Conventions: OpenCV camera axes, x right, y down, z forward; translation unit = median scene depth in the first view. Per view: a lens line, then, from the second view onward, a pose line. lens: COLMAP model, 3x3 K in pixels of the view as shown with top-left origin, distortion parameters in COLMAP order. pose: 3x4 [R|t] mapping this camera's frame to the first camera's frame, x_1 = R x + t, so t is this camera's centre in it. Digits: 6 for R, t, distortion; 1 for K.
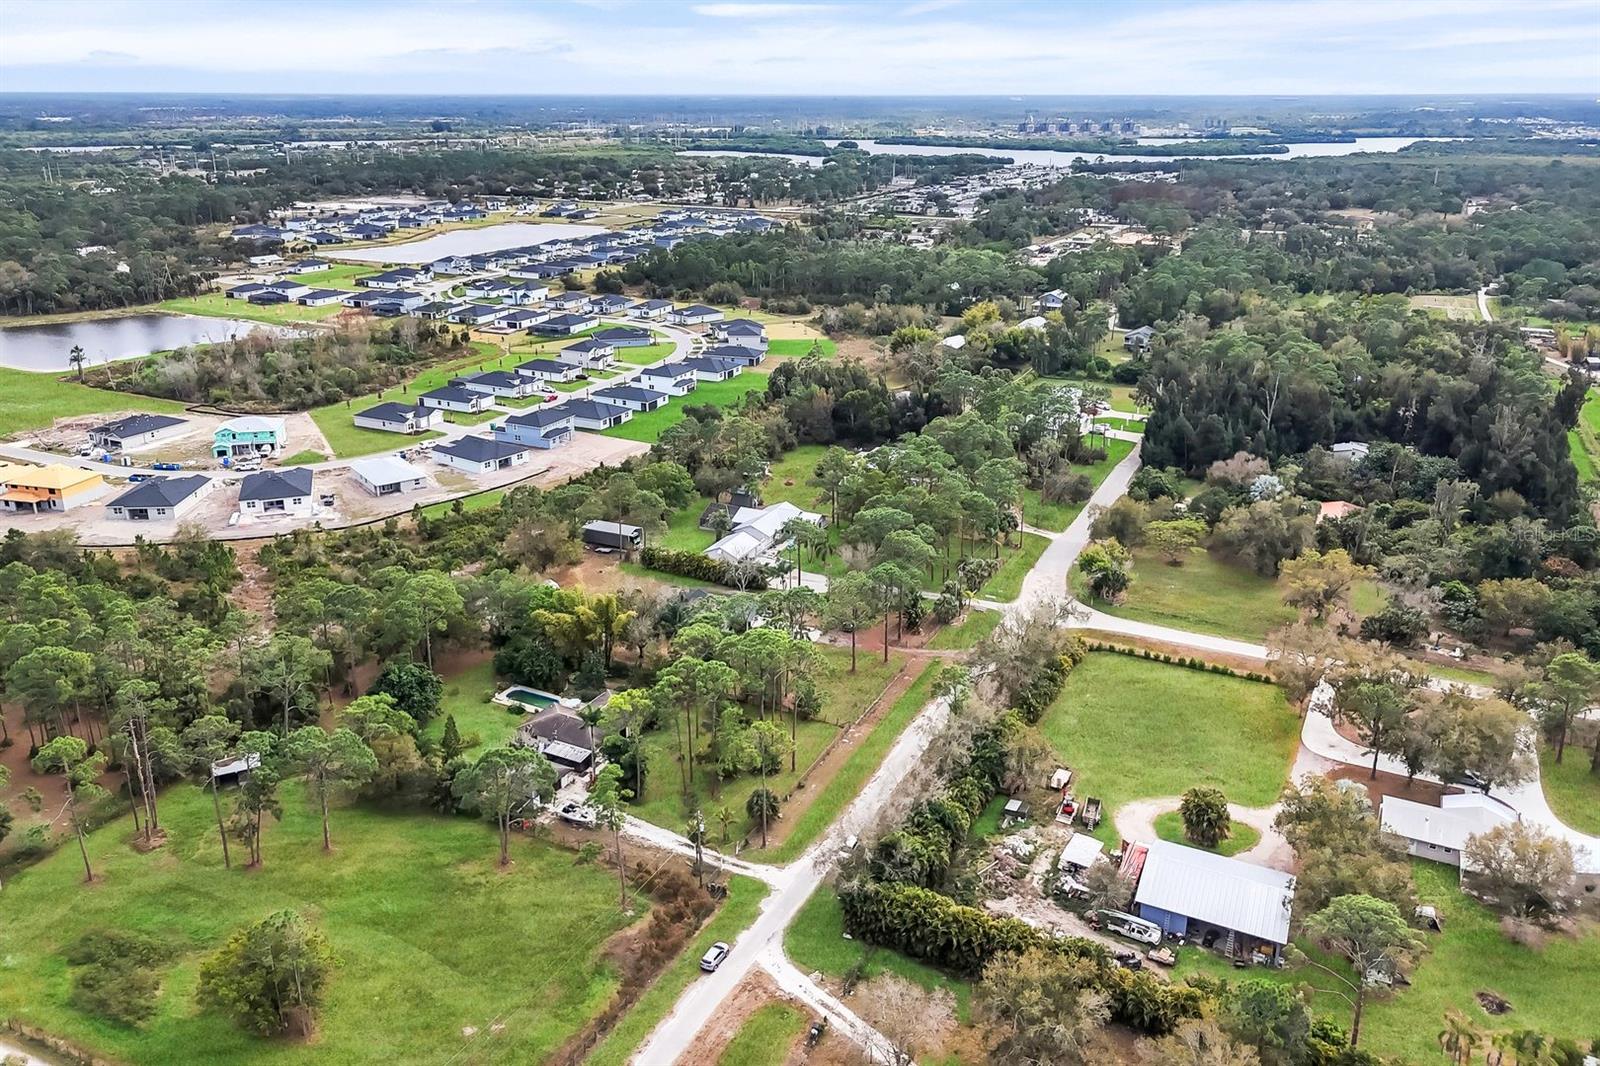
lens RADIAL K [[1164.4, 0, 790.7], [0, 1164.4, 532.6], [0, 0, 1]] dist [0.049670, -0.037761]
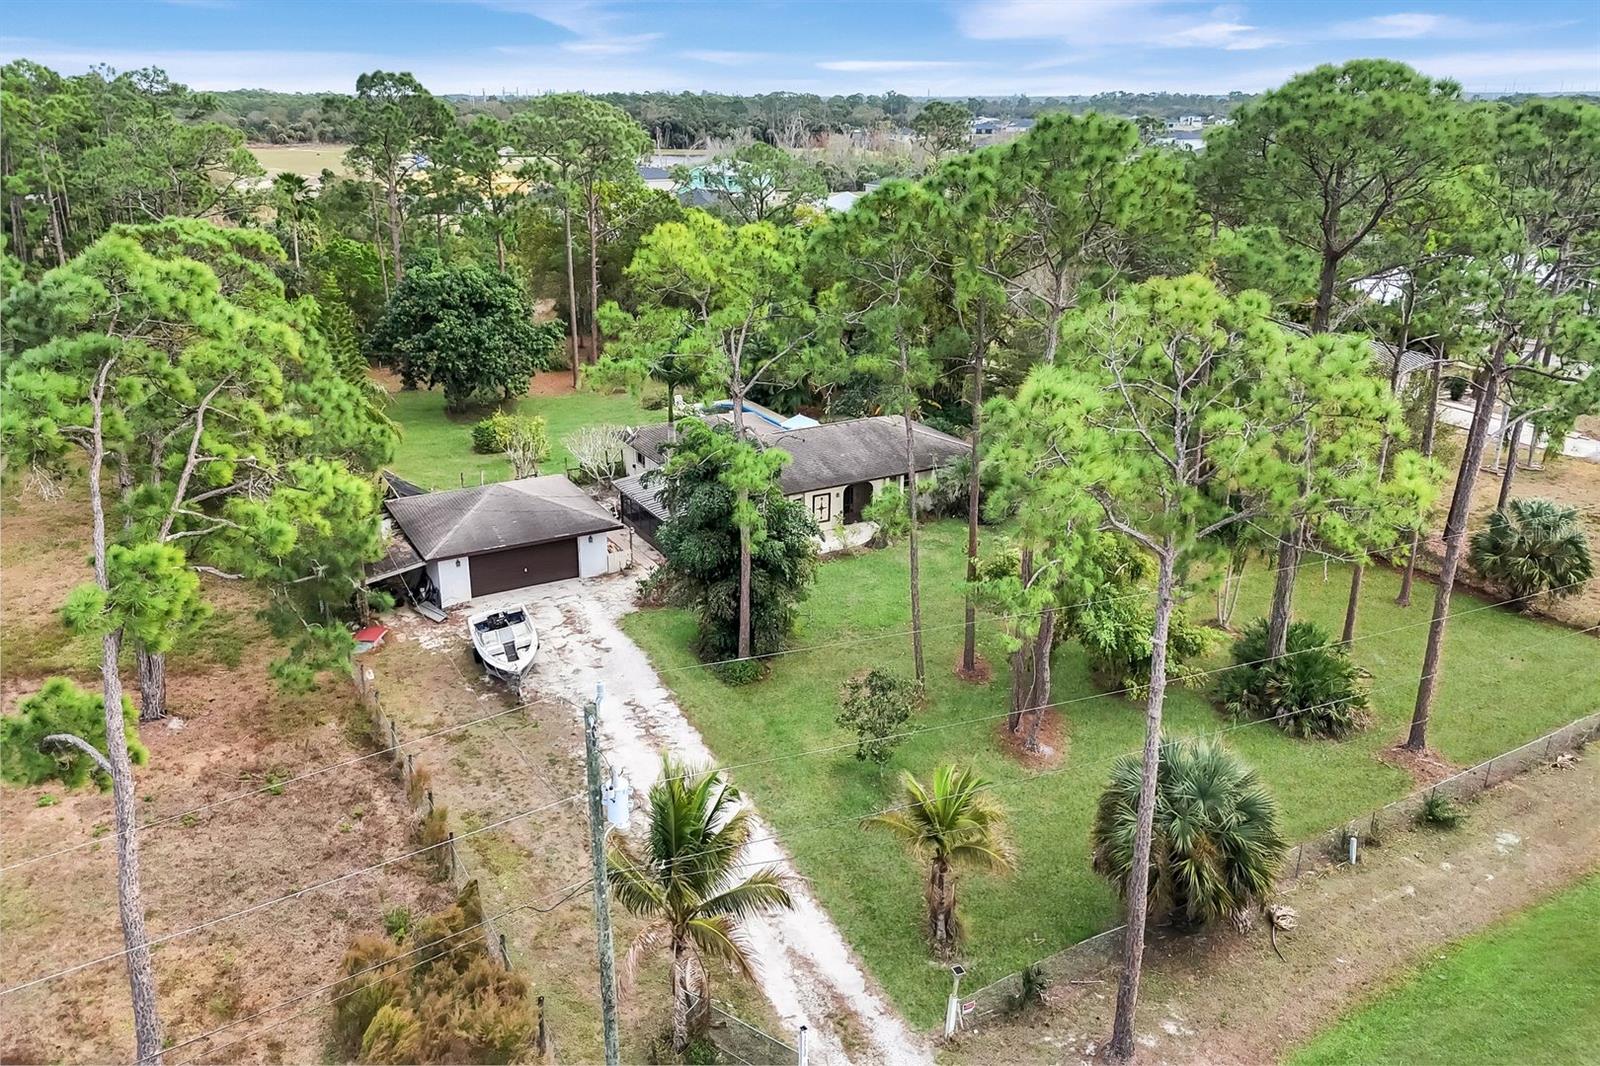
lens RADIAL K [[1164.4, 0, 790.7], [0, 1164.4, 532.6], [0, 0, 1]] dist [0.049670, -0.037761]
pose [[0.838824, 0.192850, -0.509100, 0.003922], [-0.190163, 0.980042, 0.057920, 0.074326], [0.510110, 0.048227, 0.858756, 0.318009]]
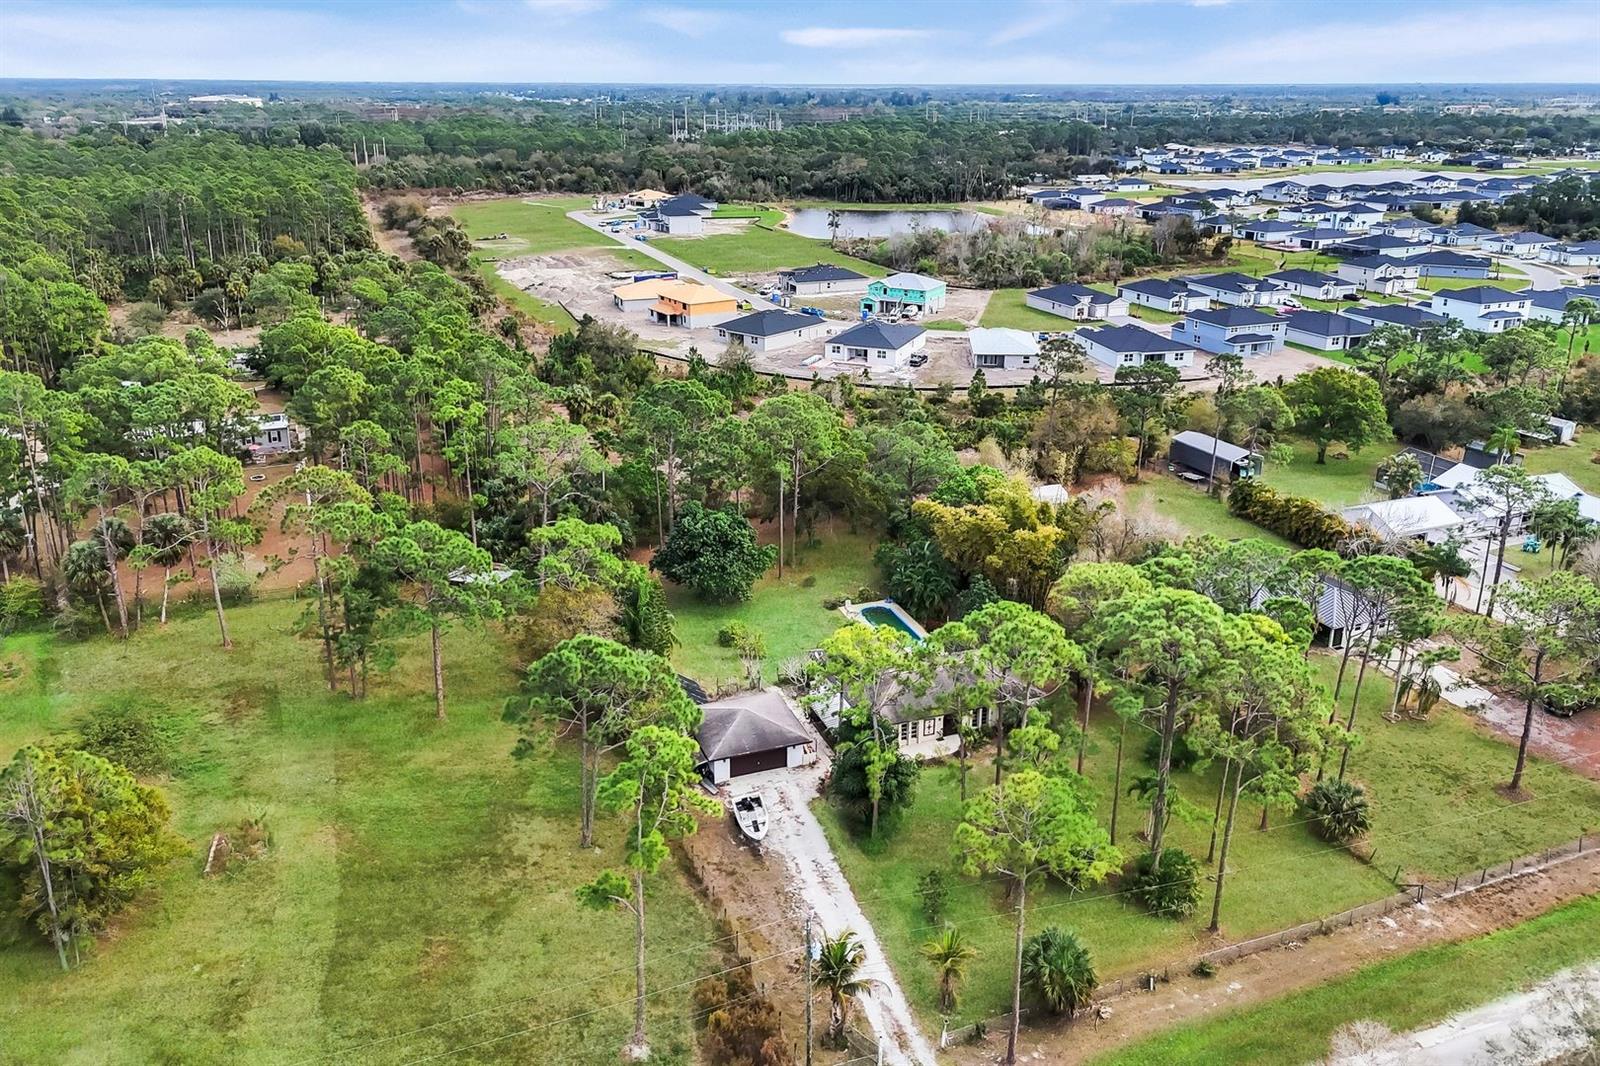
lens RADIAL K [[1164.4, 0, 790.7], [0, 1164.4, 532.6], [0, 0, 1]] dist [0.049670, -0.037761]
pose [[0.746306, 0.244187, -0.619194, 0.052635], [-0.237392, 0.966745, 0.095122, 0.022982], [0.621830, 0.076002, 0.779456, 0.232426]]
